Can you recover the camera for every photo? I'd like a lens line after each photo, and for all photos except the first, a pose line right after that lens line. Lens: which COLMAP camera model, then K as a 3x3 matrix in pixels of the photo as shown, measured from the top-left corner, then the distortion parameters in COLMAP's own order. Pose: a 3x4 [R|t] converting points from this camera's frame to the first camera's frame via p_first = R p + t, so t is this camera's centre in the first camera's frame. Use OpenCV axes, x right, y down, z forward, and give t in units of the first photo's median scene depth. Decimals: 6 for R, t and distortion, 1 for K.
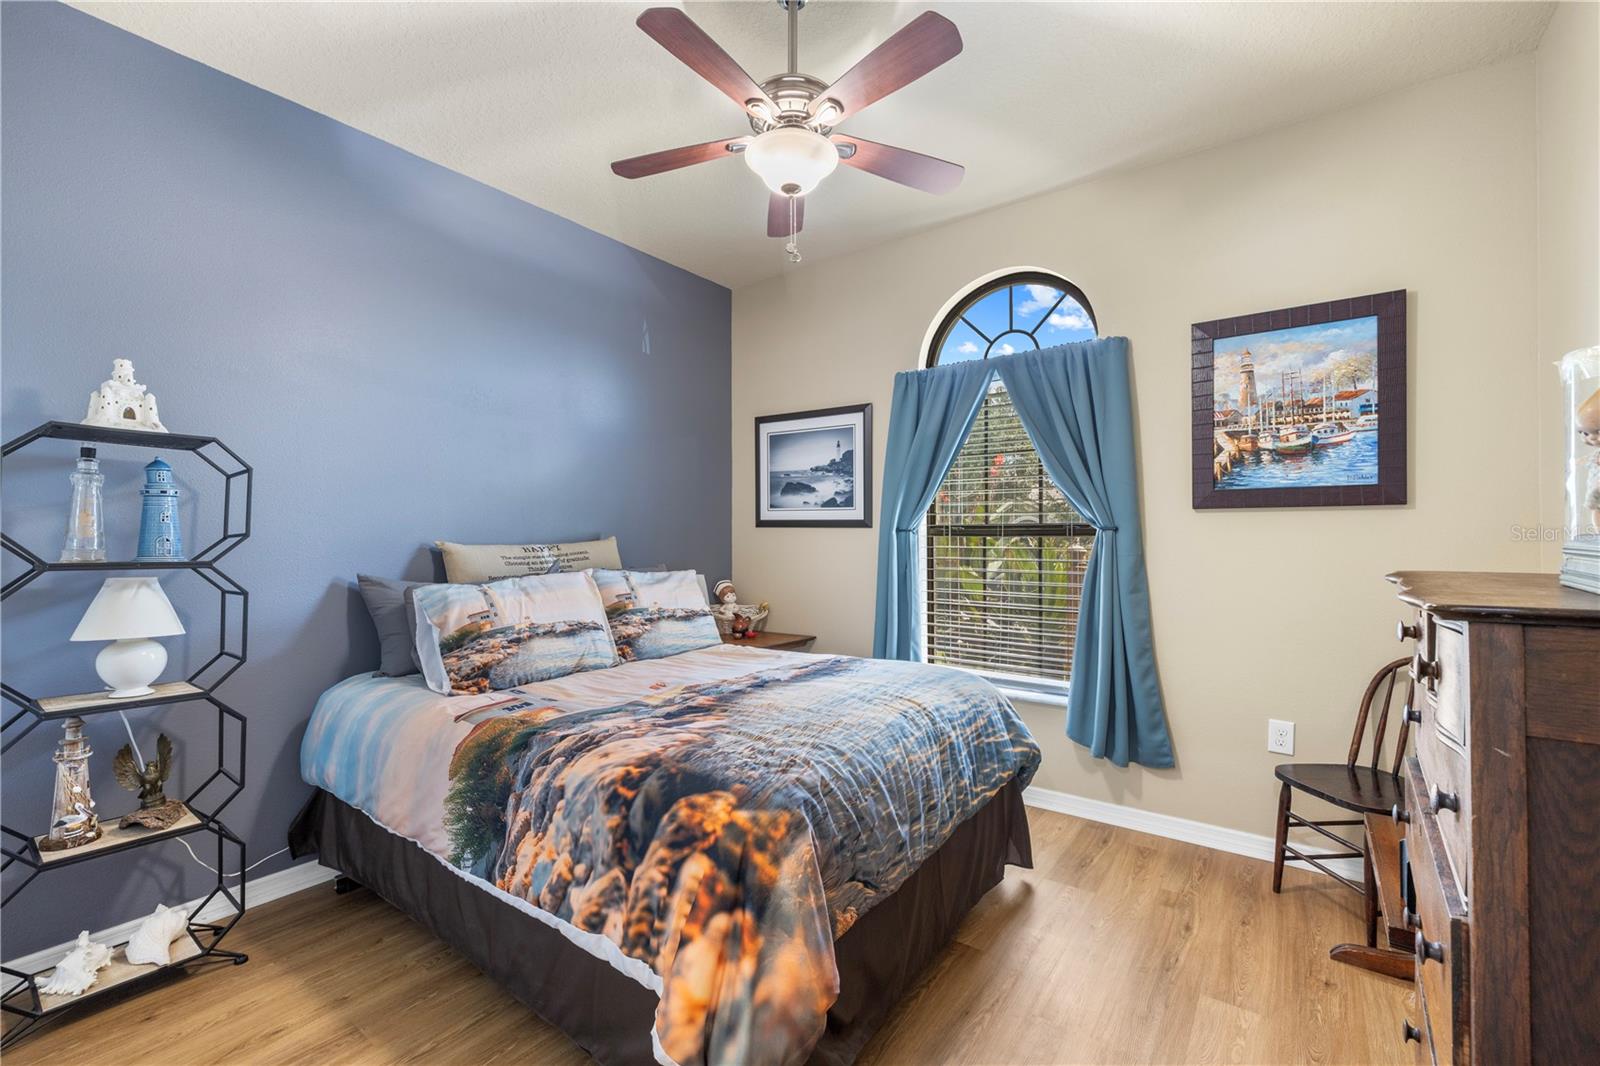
lens RADIAL K [[673.6, 0, 797.2], [0, 673.6, 531.5], [0, 0, 1]] dist [0.001675, 0.000419]
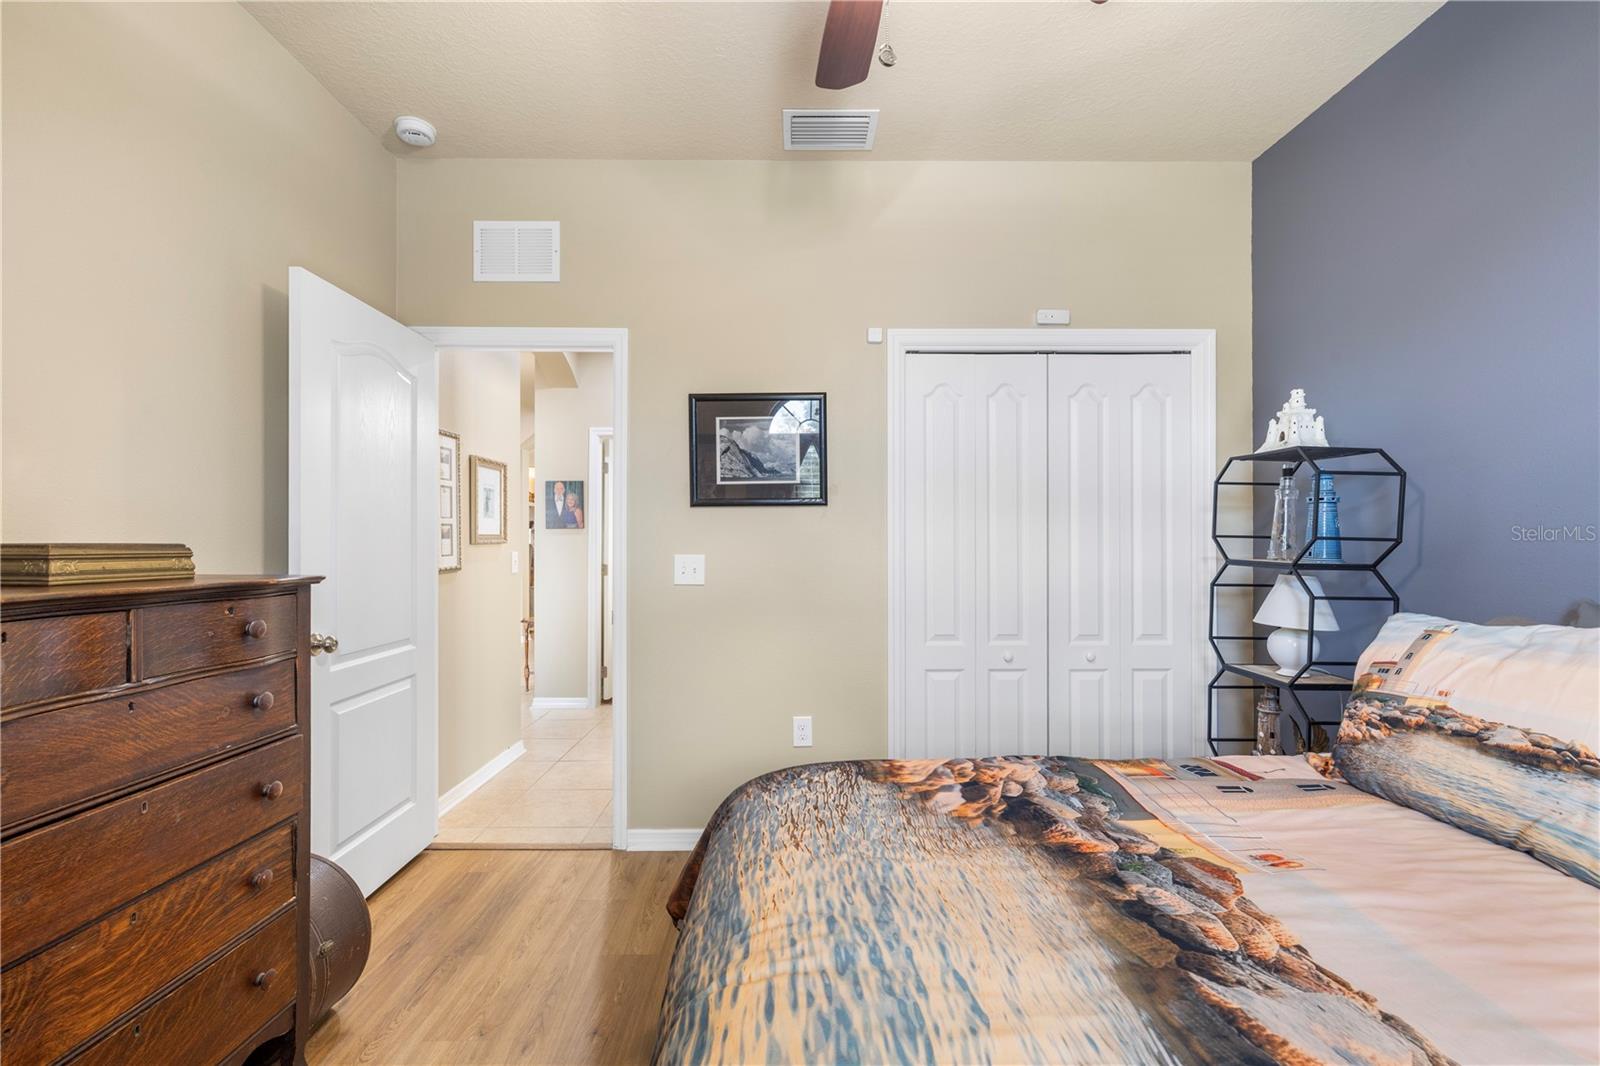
lens RADIAL K [[673.6, 0, 797.2], [0, 673.6, 531.5], [0, 0, 1]] dist [0.001675, 0.000419]
pose [[-0.792965, -0.008435, -0.609209, 0.418175], [0.005426, 0.999767, -0.020905, 0.011551], [0.609244, -0.019883, -0.792734, 1.429261]]
